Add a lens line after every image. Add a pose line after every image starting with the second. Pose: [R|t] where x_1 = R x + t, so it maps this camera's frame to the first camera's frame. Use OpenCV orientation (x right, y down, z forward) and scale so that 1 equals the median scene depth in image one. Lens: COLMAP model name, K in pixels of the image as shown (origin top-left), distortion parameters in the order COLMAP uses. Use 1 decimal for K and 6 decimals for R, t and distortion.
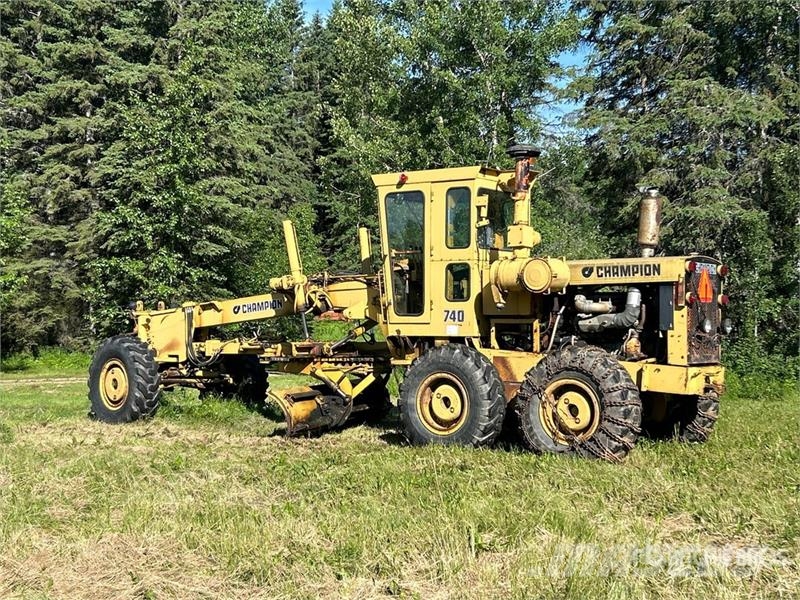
lens RADIAL K [[1102.6, 0, 400.0], [0, 1102.6, 300.0], [0, 0, 1]] dist [0.132570, -0.021572]
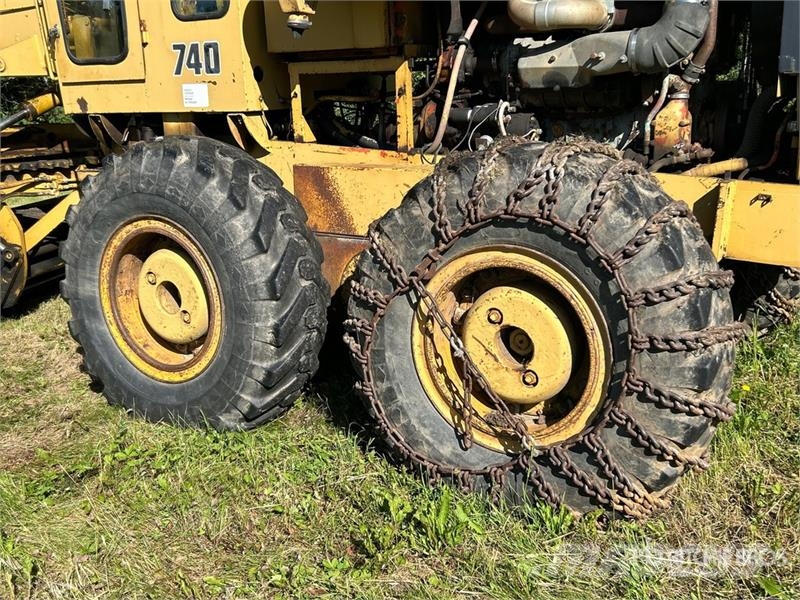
lens RADIAL K [[837.6, 0, 400.0], [0, 837.6, 300.0], [0, 0, 1]] dist [0.120194, -0.256284]
pose [[0.995141, -0.057853, 0.079674, 0.096332], [0.034091, 0.961576, 0.272412, 0.018124], [-0.092373, -0.268373, 0.958876, 0.714947]]
